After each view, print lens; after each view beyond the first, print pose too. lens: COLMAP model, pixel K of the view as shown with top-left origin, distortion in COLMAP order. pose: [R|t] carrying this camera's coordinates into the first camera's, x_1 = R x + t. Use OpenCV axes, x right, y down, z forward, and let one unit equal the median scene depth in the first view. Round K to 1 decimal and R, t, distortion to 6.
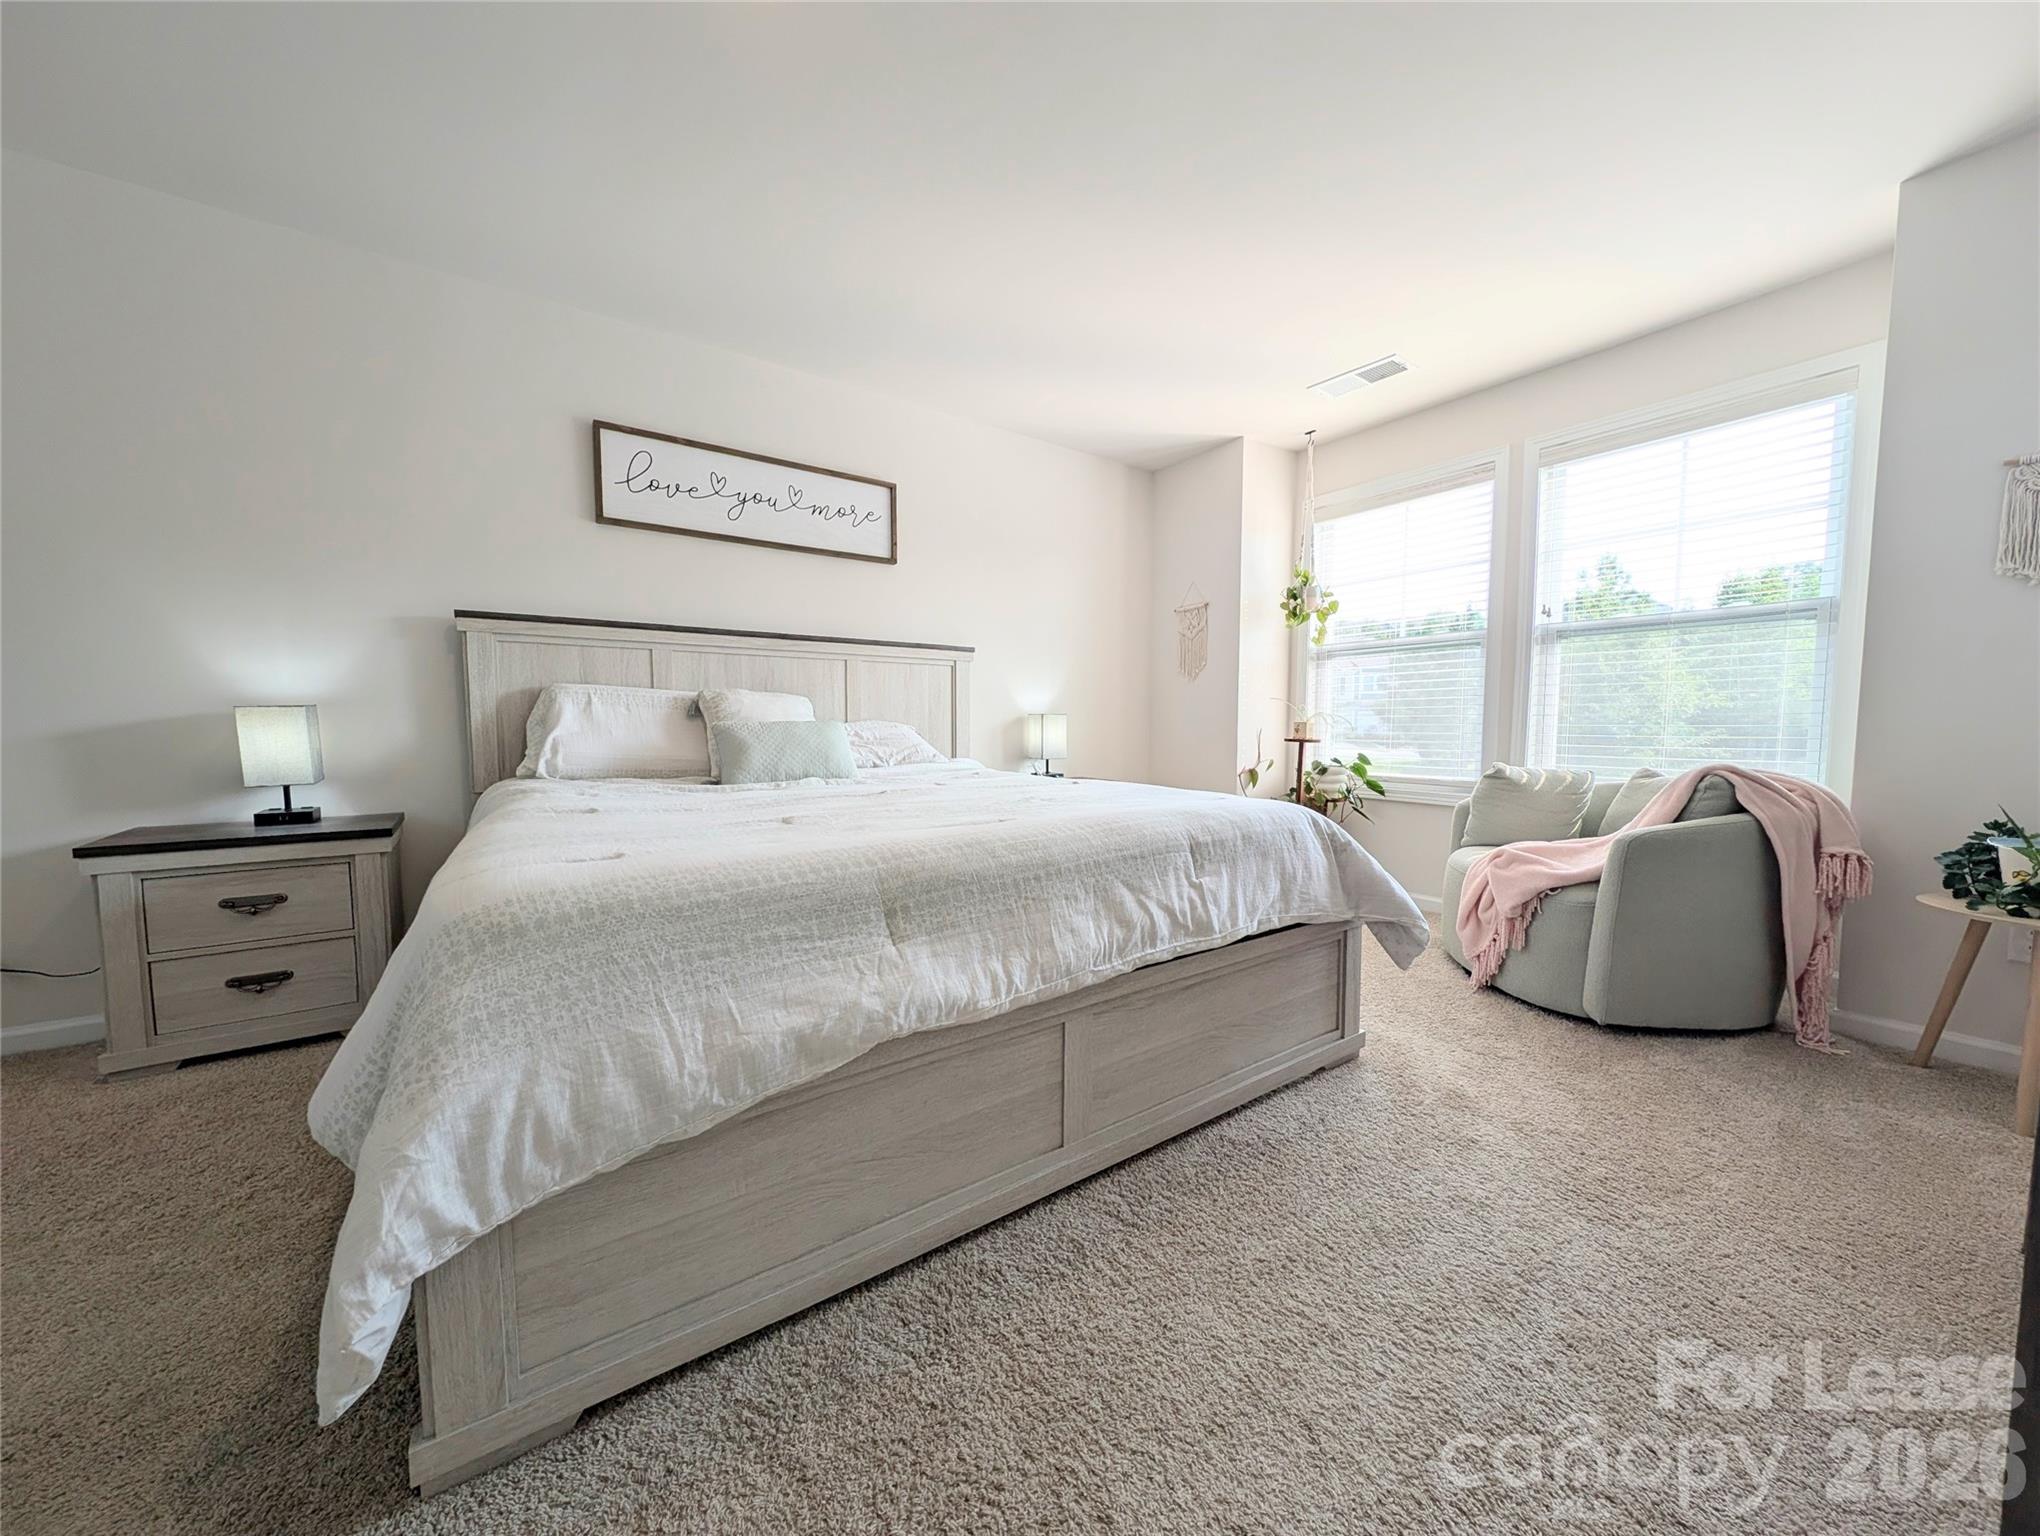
lens RADIAL K [[713.2, 0, 1017.0], [0, 713.2, 772.1], [0, 0, 1]] dist [0.000456, -0.006959]
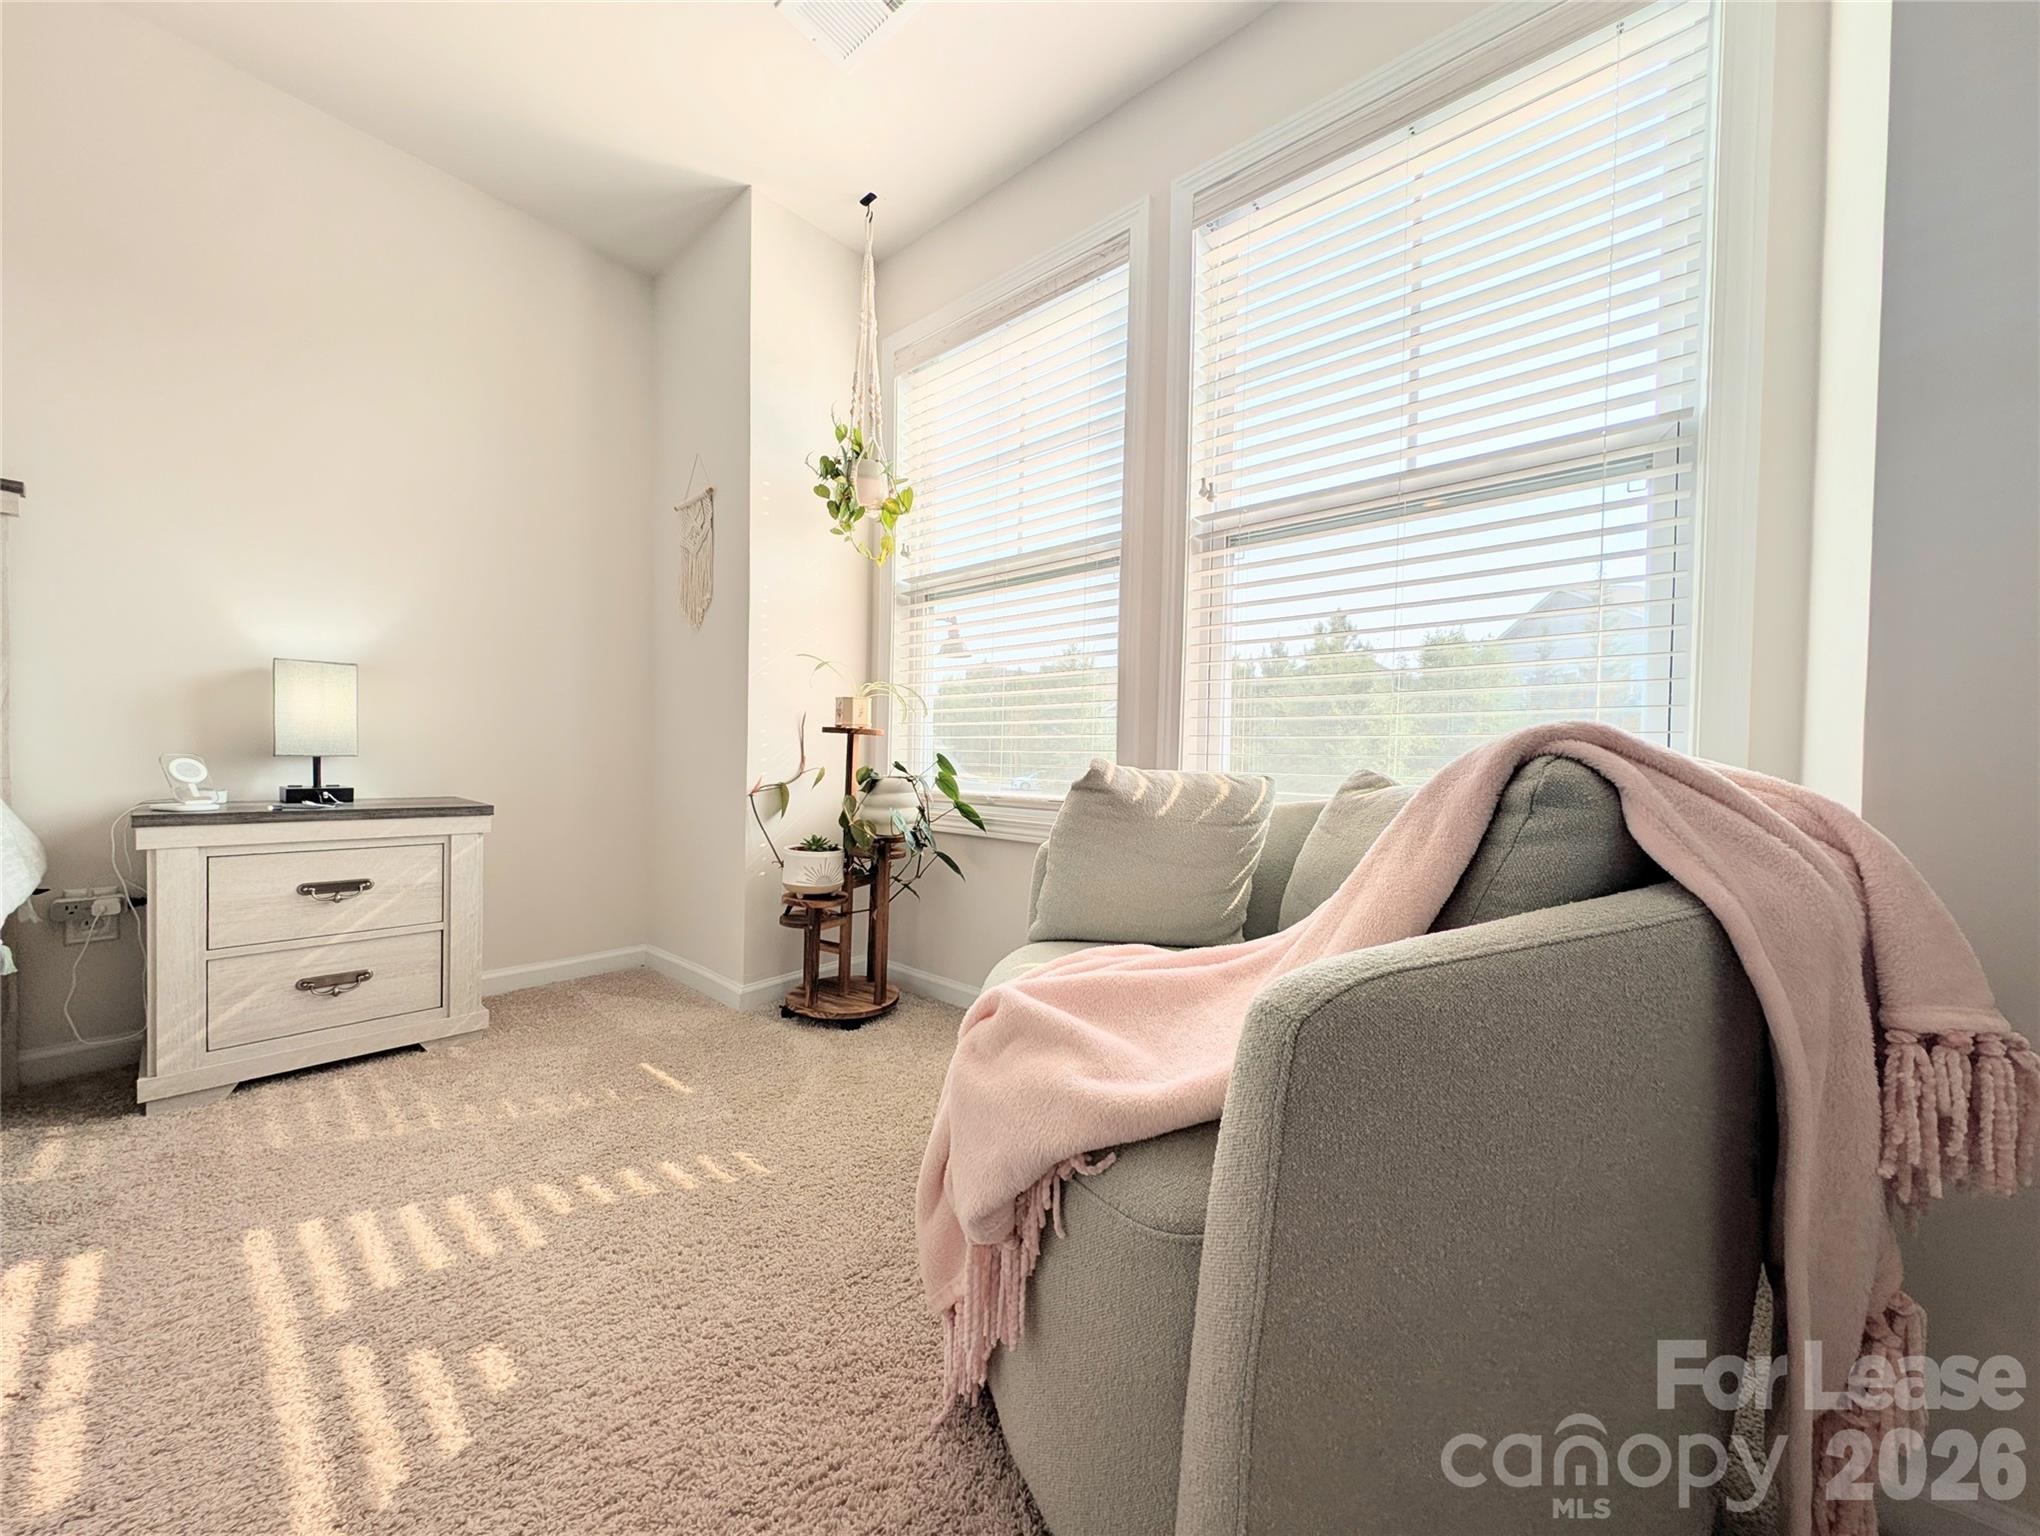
lens RADIAL K [[721.2, 0, 1025.8], [0, 721.2, 772.4], [0, 0, 1]] dist [-0.004154, -0.000242]
pose [[0.962367, 0.013766, 0.271406, 0.645789], [-0.001205, 0.998923, -0.046390, 0.023398], [-0.271752, 0.044317, 0.961346, 0.720011]]
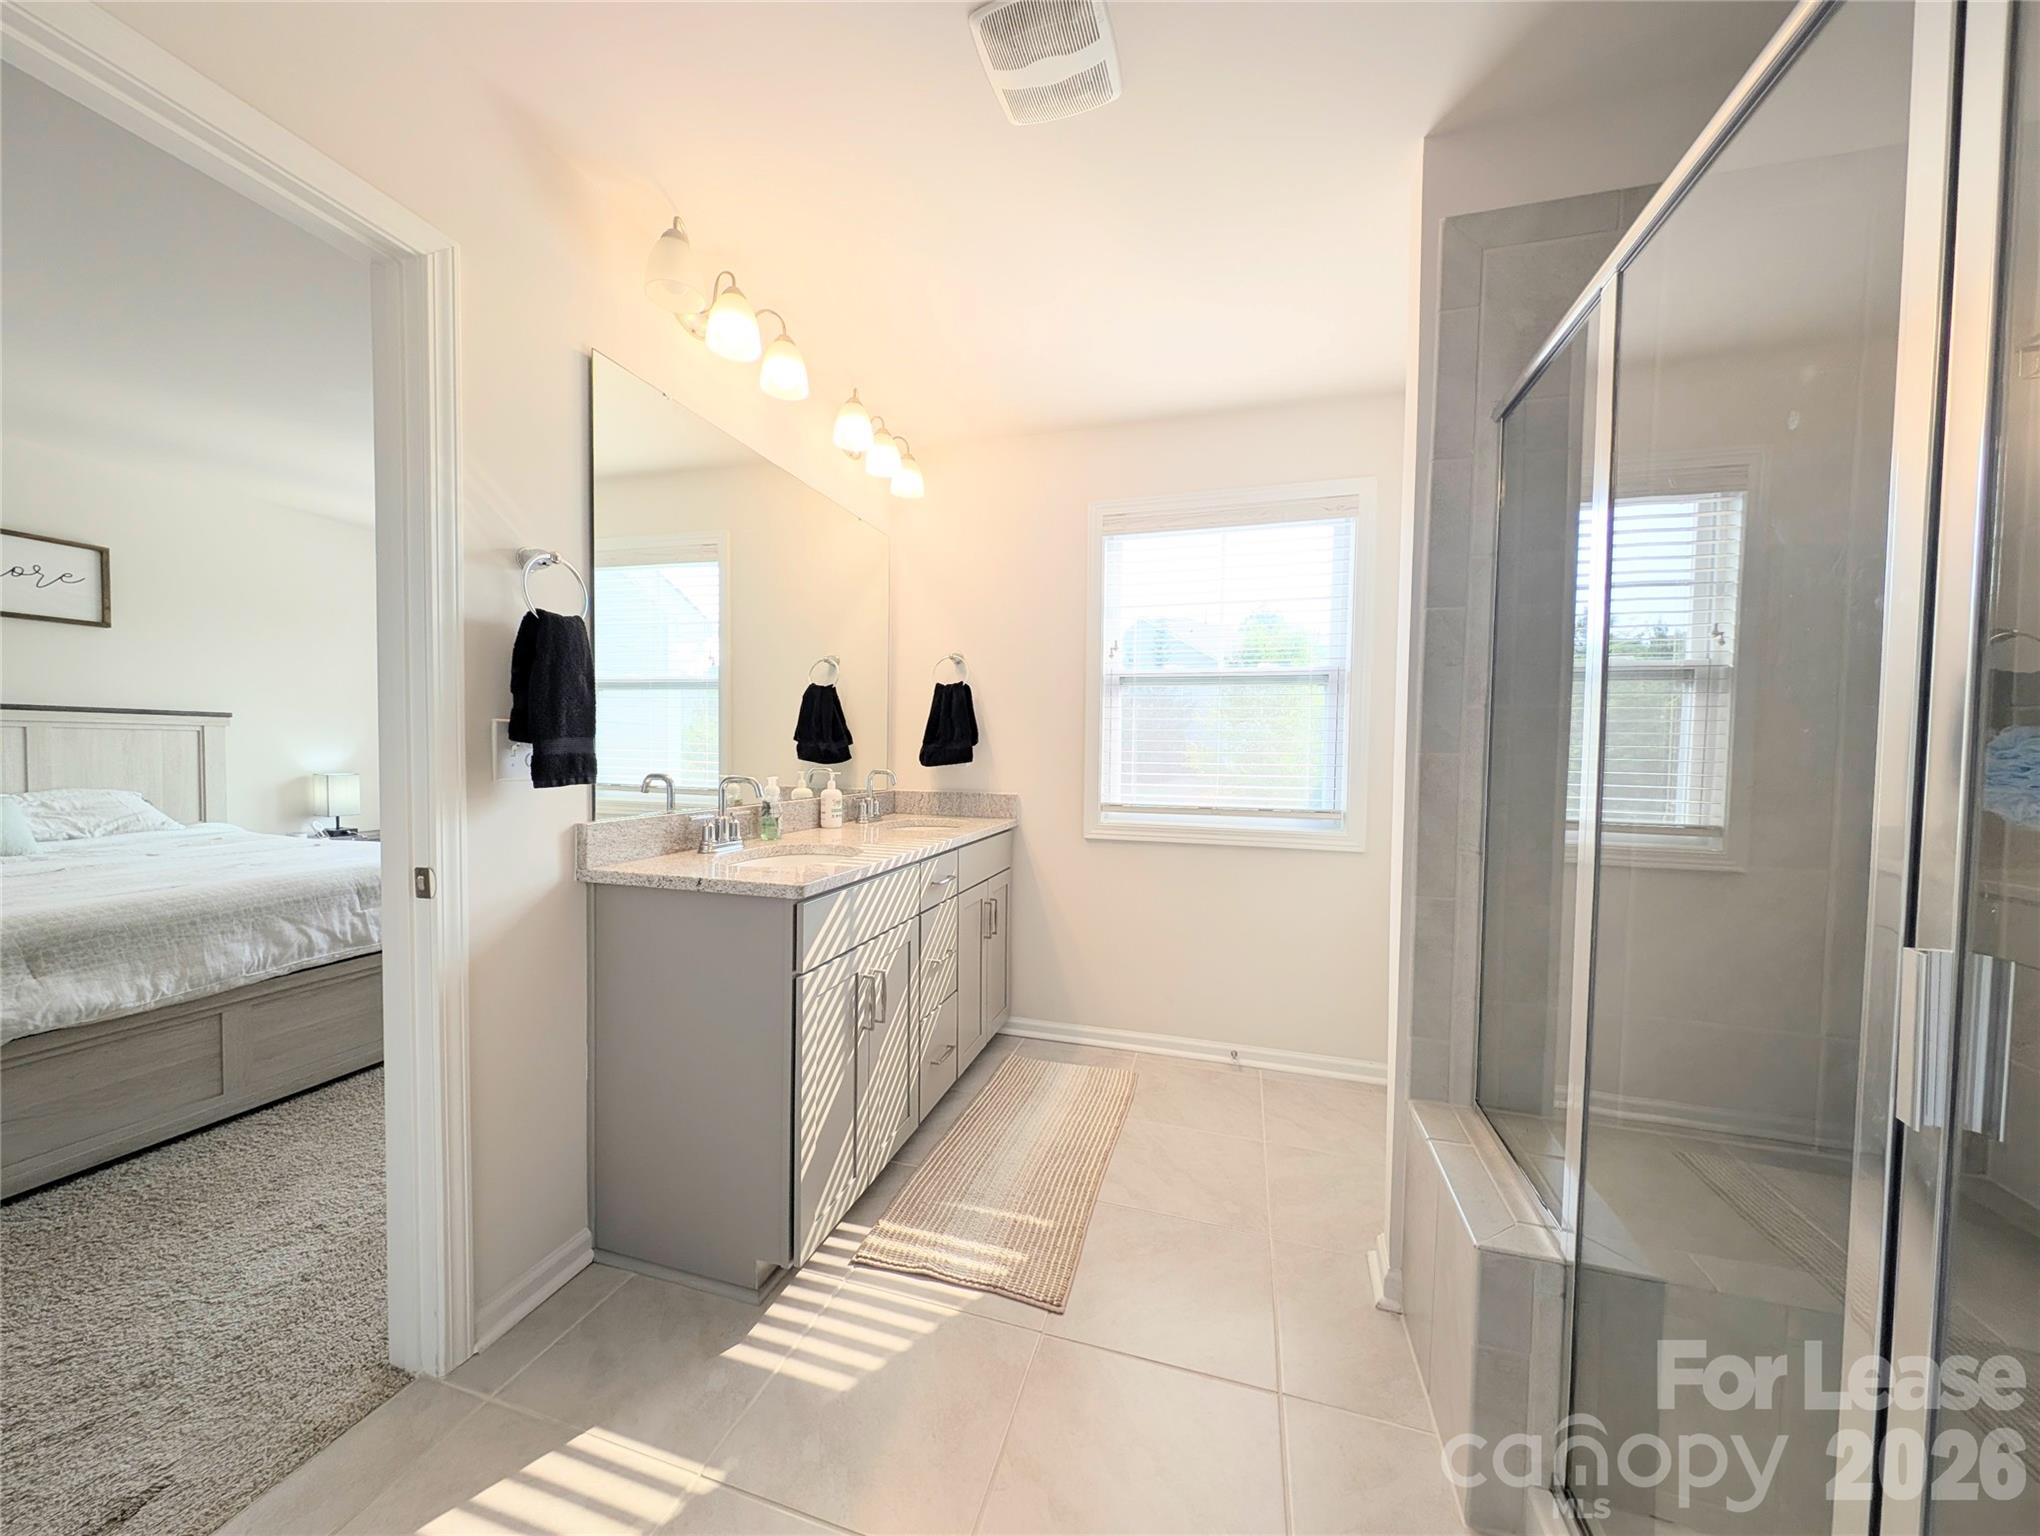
lens RADIAL K [[721.2, 0, 1025.8], [0, 721.2, 772.4], [0, 0, 1]] dist [-0.004154, -0.000242]
pose [[0.774979, -0.010310, 0.631903, 0.285594], [0.026603, 0.999513, -0.016318, -0.067037], [-0.631427, 0.029457, 0.774876, -0.864582]]
